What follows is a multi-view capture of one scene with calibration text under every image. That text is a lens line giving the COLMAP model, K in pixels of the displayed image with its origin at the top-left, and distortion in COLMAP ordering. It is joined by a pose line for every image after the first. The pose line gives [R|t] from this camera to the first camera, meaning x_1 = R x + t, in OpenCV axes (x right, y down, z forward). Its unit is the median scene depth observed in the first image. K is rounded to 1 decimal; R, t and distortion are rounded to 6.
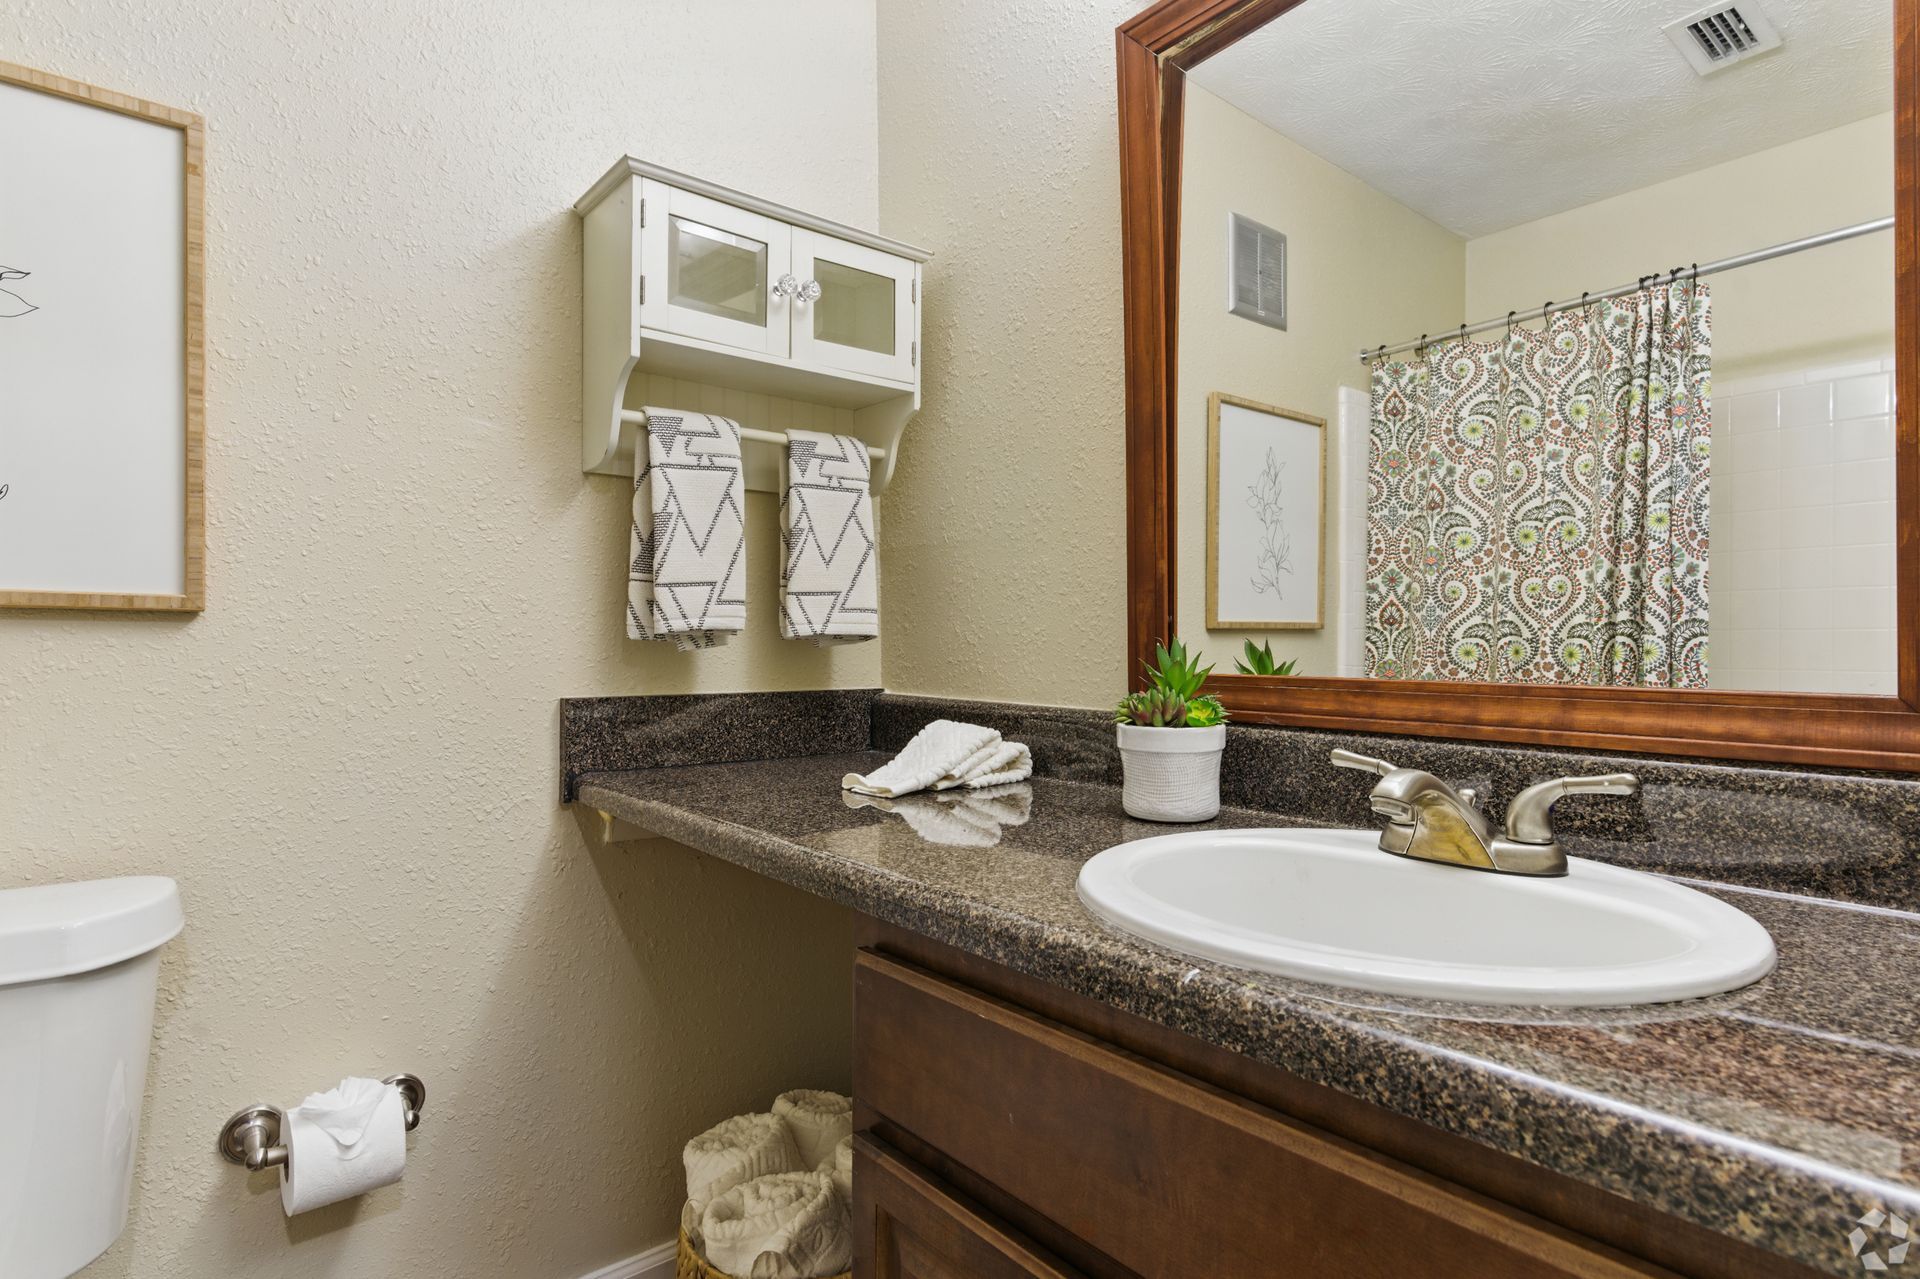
lens RADIAL K [[999.9, 0, 966.3], [0, 999.9, 643.3], [0, 0, 1]] dist [-0.002865, 0.000681]
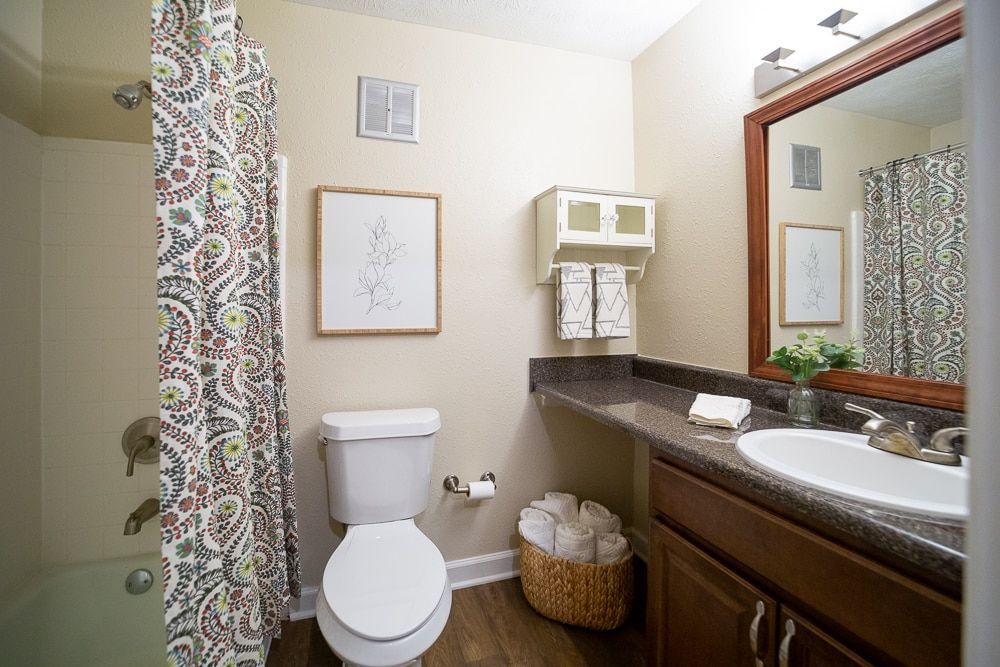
lens RADIAL K [[402.6, 0, 469.8], [0, 402.6, 311.5], [0, 0, 1]] dist [-0.038189, 0.005769]
pose [[0.912649, 0.000305, -0.408743, -0.088662], [-0.002650, 0.999983, -0.005172, -0.101782], [0.408735, 0.005803, 0.912635, -0.260213]]
